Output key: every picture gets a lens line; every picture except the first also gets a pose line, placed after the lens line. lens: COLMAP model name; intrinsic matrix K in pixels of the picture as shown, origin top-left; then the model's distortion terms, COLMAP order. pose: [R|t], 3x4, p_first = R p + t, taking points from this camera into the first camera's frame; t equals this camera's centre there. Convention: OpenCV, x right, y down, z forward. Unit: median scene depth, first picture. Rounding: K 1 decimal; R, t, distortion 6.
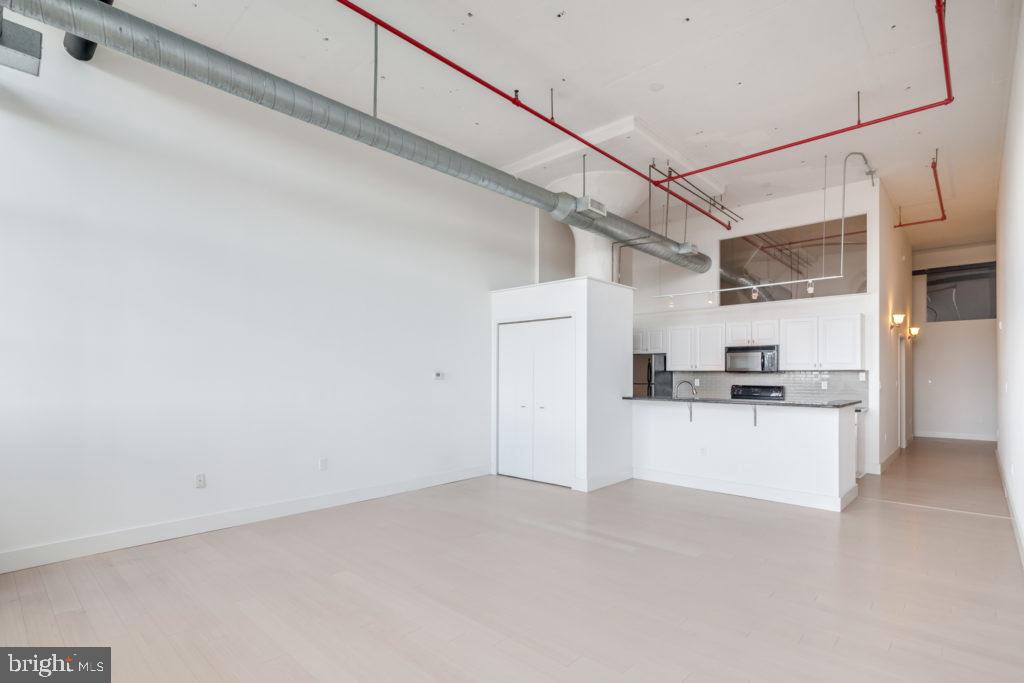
lens RADIAL K [[508.6, 0, 513.8], [0, 508.6, 373.9], [0, 0, 1]] dist [0.022838, -0.000066]
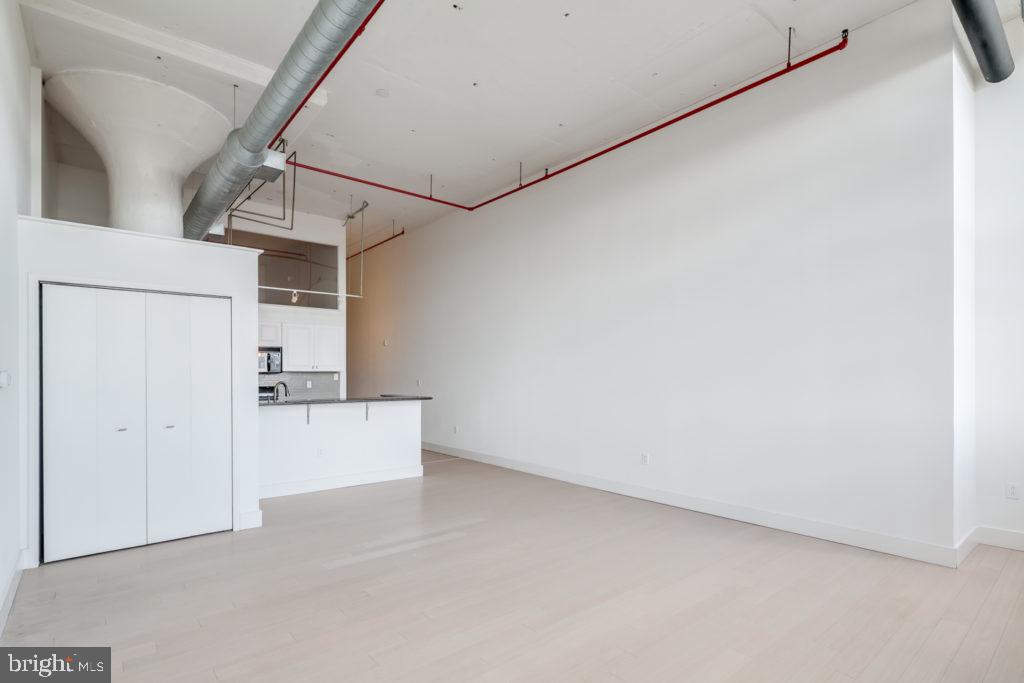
lens RADIAL K [[496.2, 0, 509.1], [0, 496.2, 378.3], [0, 0, 1]] dist [-0.001626, -0.000545]
pose [[0.130646, -0.008215, 0.991395, -0.443827], [0.002712, 0.999965, 0.007928, 0.000319], [-0.991425, 0.001653, 0.130663, 0.415242]]
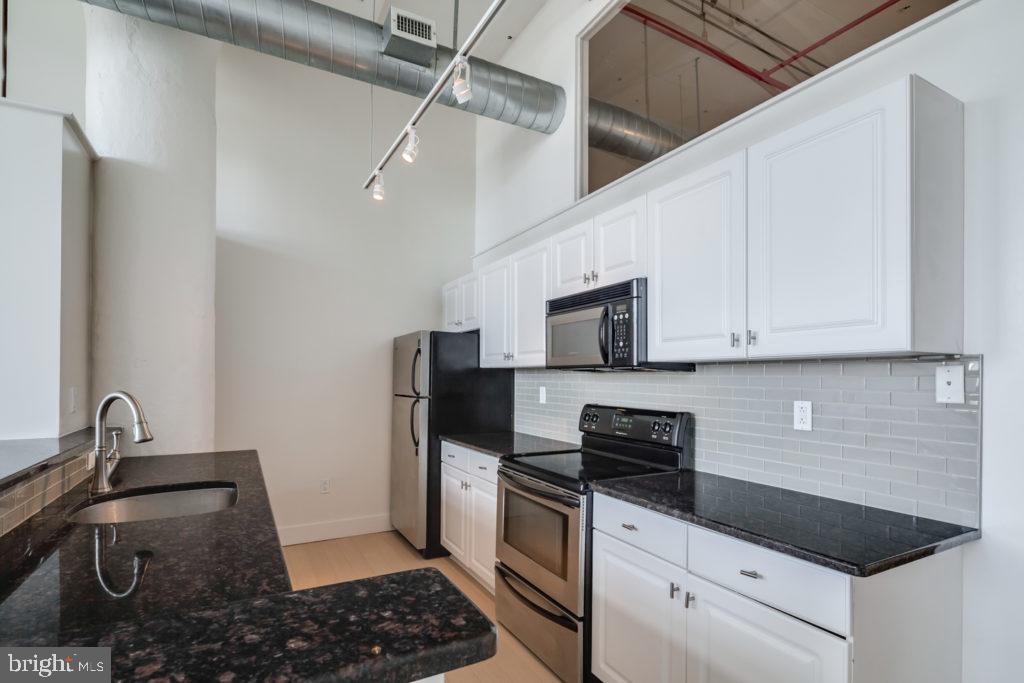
lens RADIAL K [[496.2, 0, 509.1], [0, 496.2, 378.3], [0, 0, 1]] dist [-0.001626, -0.000545]
pose [[0.945294, 0.004684, -0.326186, 0.552735], [-0.005098, 0.999987, -0.000414, 0.003656], [0.326180, 0.002054, 0.945306, 0.717973]]
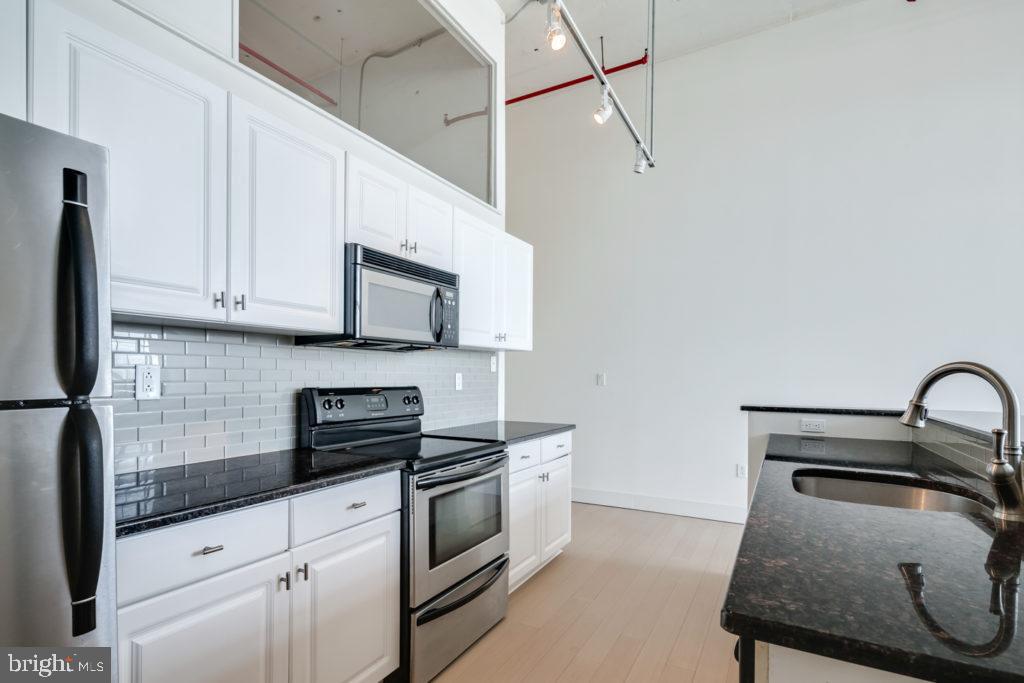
lens RADIAL K [[508.6, 0, 513.8], [0, 508.6, 373.9], [0, 0, 1]] dist [0.022838, -0.000066]
pose [[-0.220880, -0.006554, 0.975279, 0.154311], [-0.012133, 0.999919, 0.003972, 0.013116], [-0.975226, -0.010955, -0.220941, 1.072188]]
